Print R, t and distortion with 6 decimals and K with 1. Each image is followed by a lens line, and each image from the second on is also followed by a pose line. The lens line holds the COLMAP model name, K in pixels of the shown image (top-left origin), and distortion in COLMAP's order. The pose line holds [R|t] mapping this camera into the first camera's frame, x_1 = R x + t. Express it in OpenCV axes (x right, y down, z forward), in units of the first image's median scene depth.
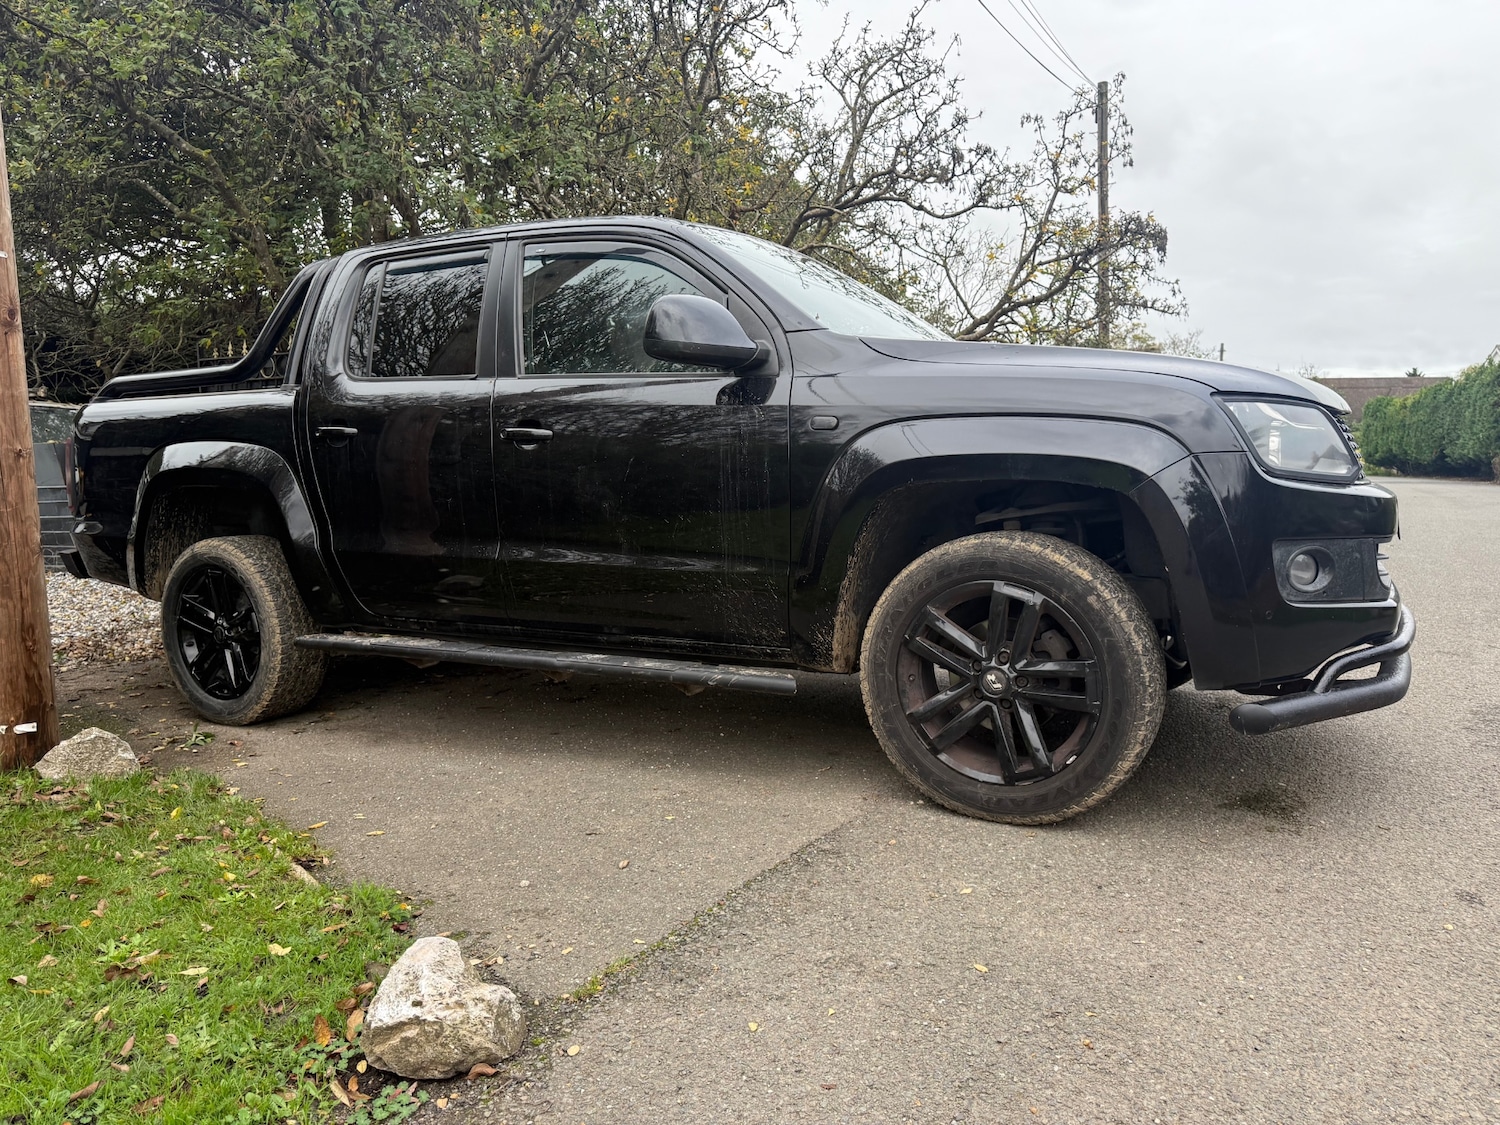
lens RADIAL K [[1001.7, 0, 758.3], [0, 1001.7, 558.1], [0, 0, 1]] dist [0.019830, -0.017744]
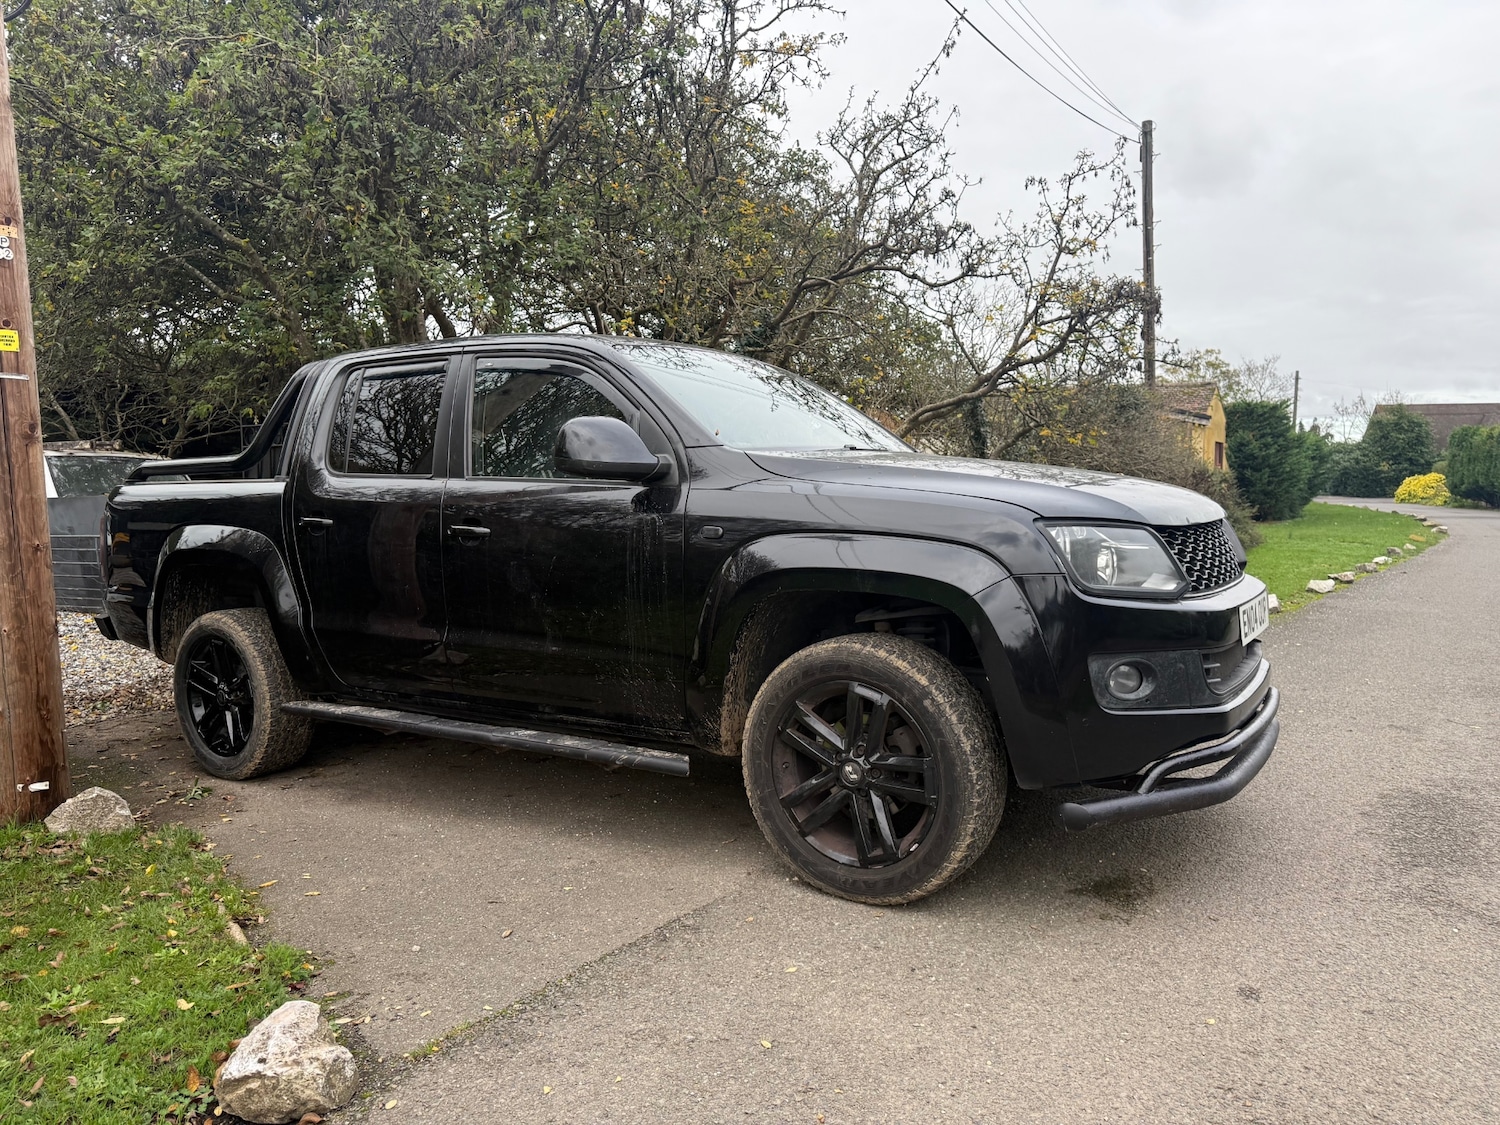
lens RADIAL K [[994.1, 0, 742.4], [0, 994.1, 572.7], [0, 0, 1]] dist [0.027941, -0.025190]
pose [[0.997289, 0.005961, -0.073346, 0.172307], [-0.007170, 0.999843, -0.016231, -0.069534], [0.073238, 0.016713, 0.997174, -0.092268]]
